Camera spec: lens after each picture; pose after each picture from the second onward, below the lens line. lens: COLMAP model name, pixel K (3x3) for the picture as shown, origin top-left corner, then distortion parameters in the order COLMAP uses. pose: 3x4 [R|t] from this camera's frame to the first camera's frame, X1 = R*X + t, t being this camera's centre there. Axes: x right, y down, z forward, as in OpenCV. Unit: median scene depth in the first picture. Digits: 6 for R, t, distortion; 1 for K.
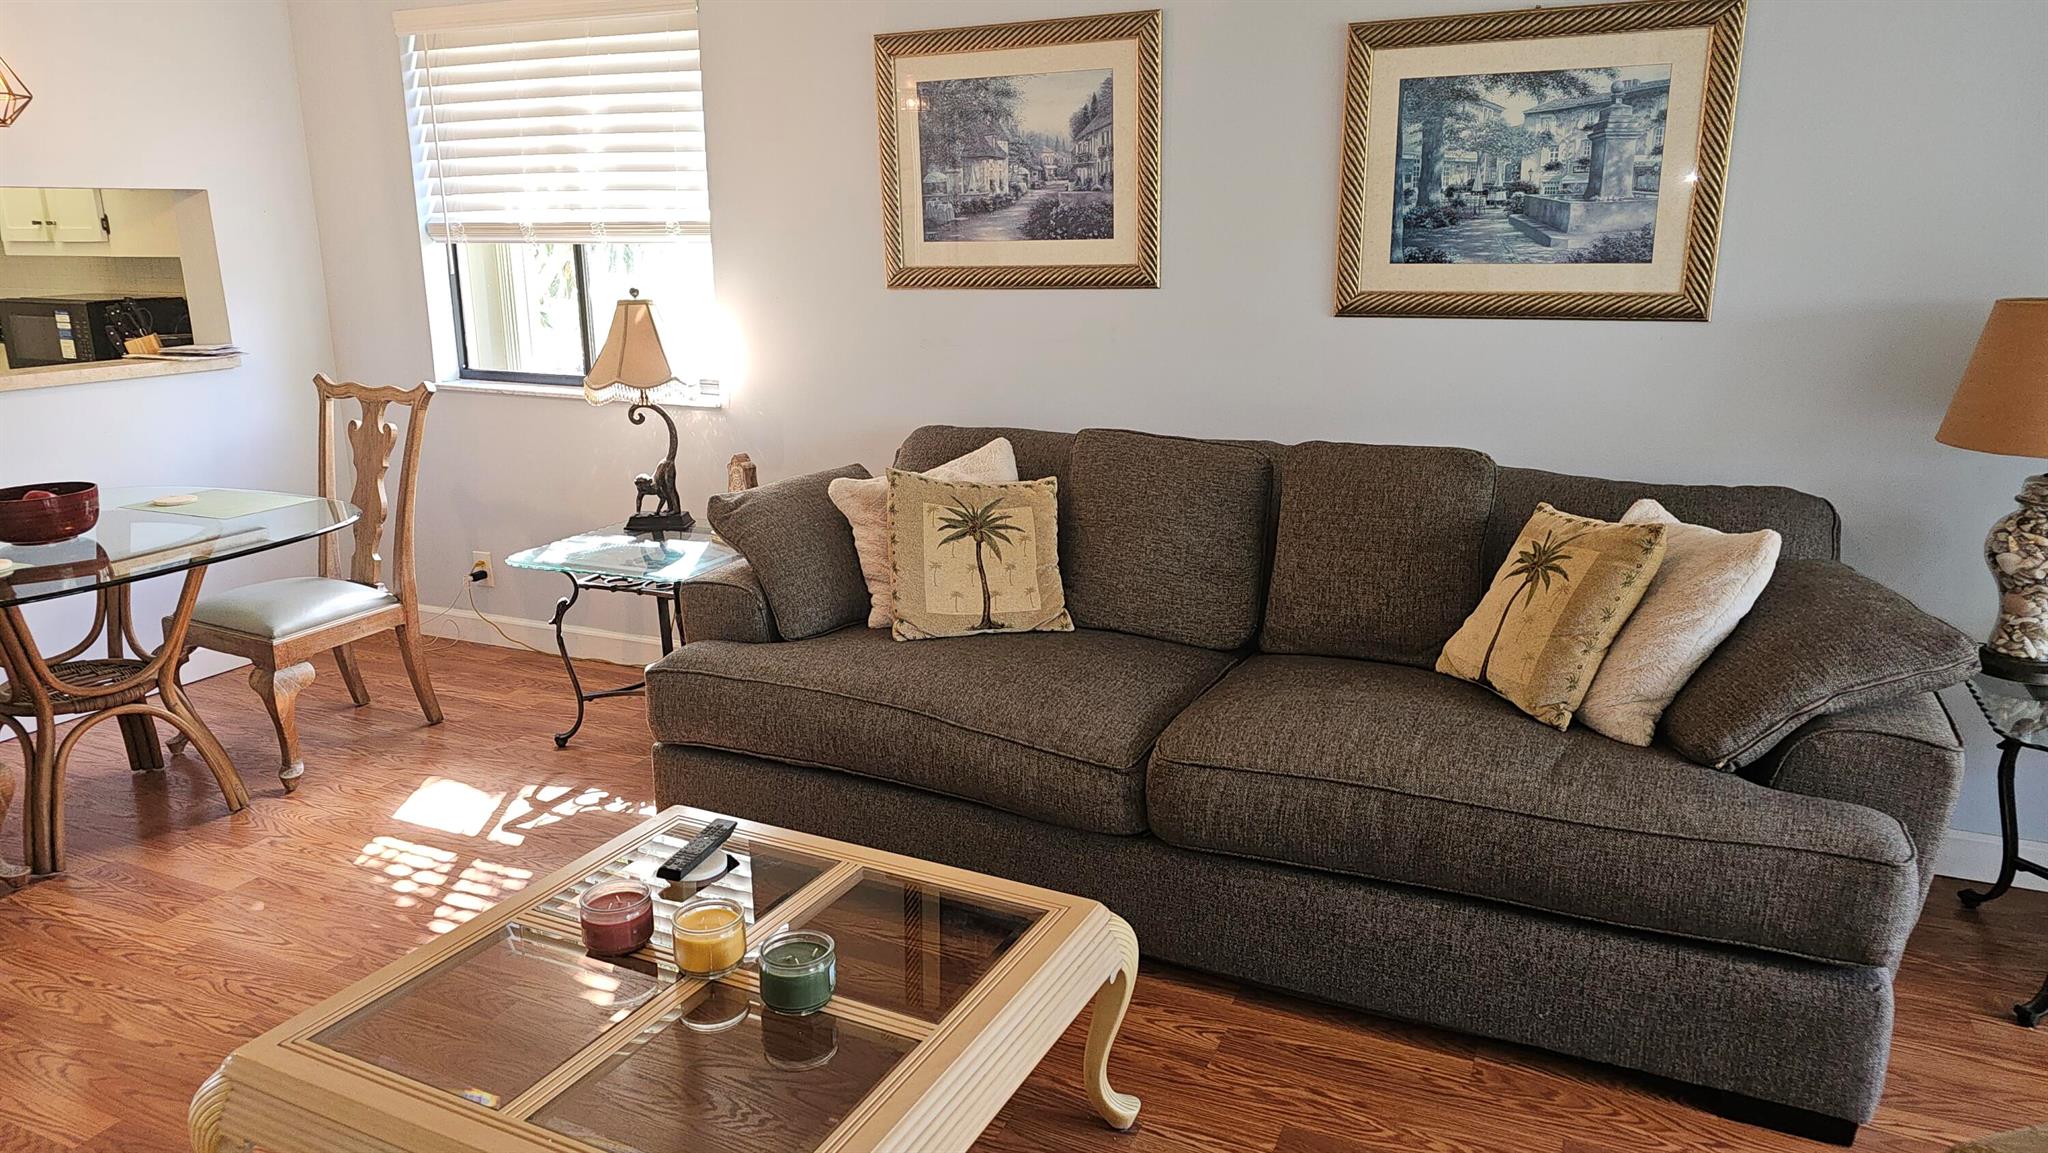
lens RADIAL K [[1361.4, 0, 1019.3], [0, 1361.4, 573.0], [0, 0, 1]] dist [0.061895, -0.051527]
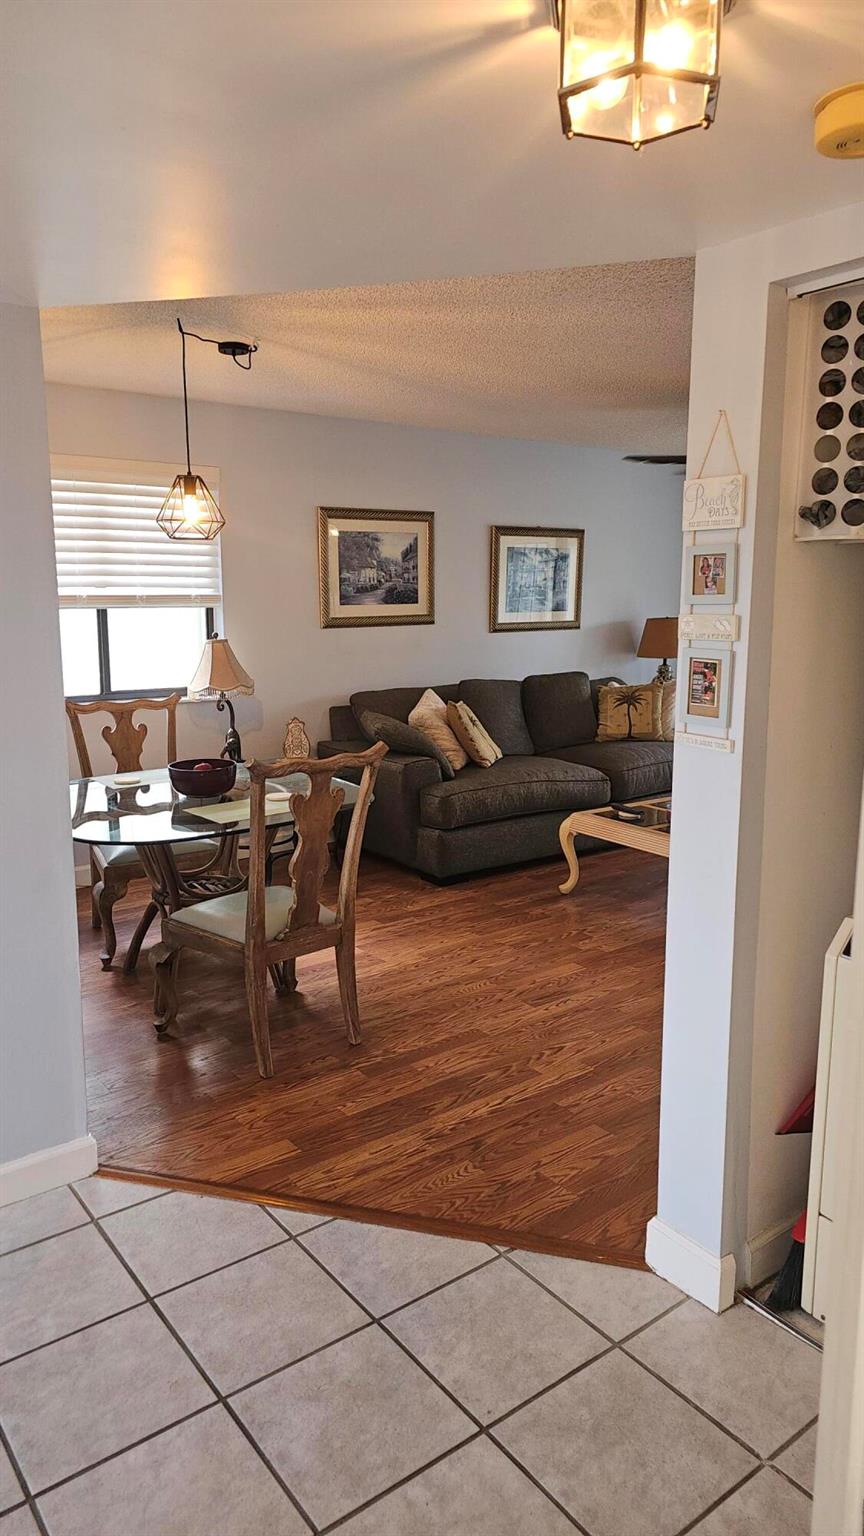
lens RADIAL K [[1021.0, 0, 437.0], [0, 1021.0, 766.6], [0, 0, 1]] dist [0.061895, -0.051527]
pose [[0.456162, -0.144331, 0.878114, -1.472508], [0.216939, 0.975026, 0.047565, -0.049680], [-0.863049, 0.168800, 0.476081, 0.189686]]
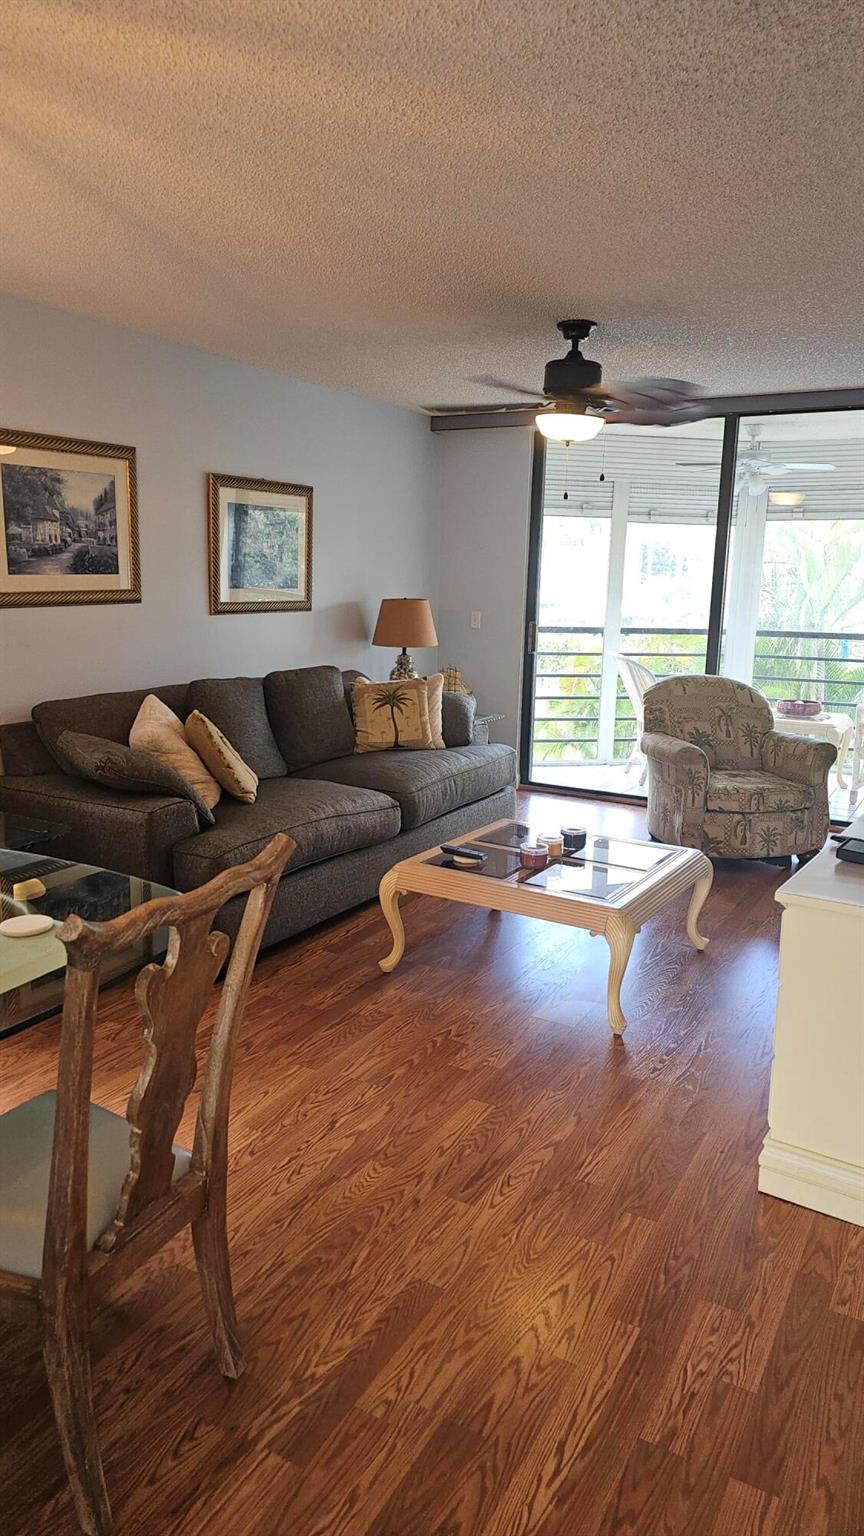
lens RADIAL K [[1021.0, 0, 443.2], [0, 1021.0, 763.5], [0, 0, 1]] dist [0.061895, -0.051527]
pose [[0.069998, -0.177712, 0.981590, -1.166767], [0.223658, 0.961748, 0.158170, -0.131805], [-0.972151, 0.208469, 0.107068, 0.525328]]
